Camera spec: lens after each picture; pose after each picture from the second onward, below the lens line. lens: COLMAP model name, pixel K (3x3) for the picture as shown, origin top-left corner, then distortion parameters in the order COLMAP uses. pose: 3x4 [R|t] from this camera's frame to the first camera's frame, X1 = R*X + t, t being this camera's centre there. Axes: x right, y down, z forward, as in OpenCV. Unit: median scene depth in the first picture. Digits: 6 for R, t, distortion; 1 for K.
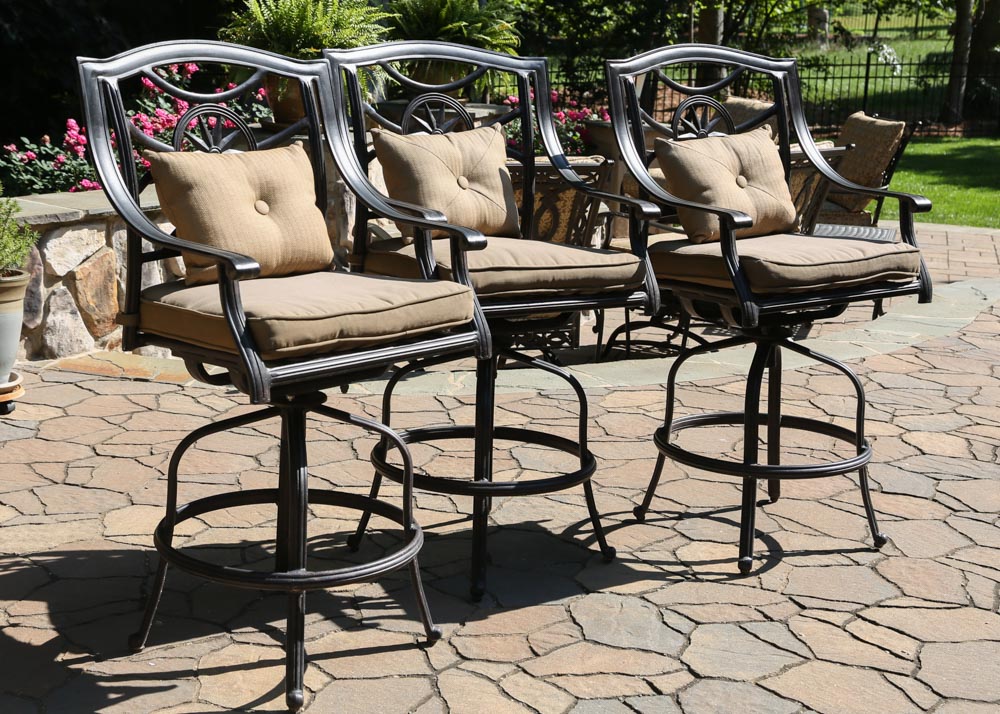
lens RADIAL K [[1630.8, 0, 497.4], [0, 1630.8, 300.2], [0, 0, 1]] dist [0.039340, 0.235833]
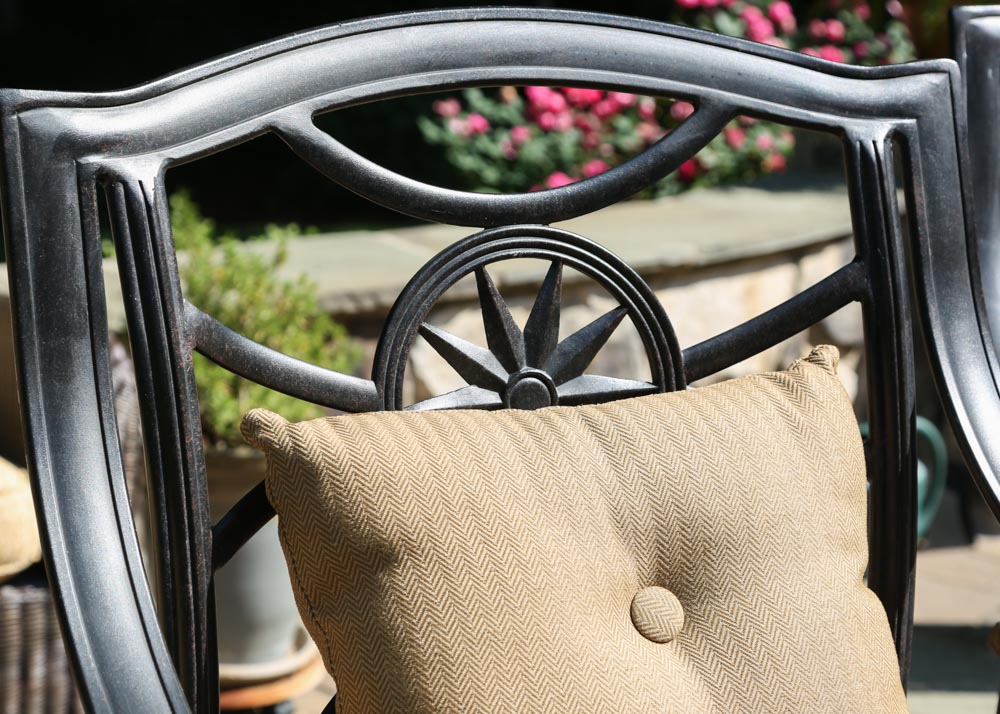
lens RADIAL K [[2181.9, 0, 500.0], [0, 2181.9, 357.0], [0, 0, 1]] dist [0.270782, 0.052767]
pose [[0.940064, 0.069097, -0.333925, -0.044084], [-0.050306, 0.996642, 0.064607, -0.117916], [0.337268, -0.043936, 0.940383, 0.603983]]
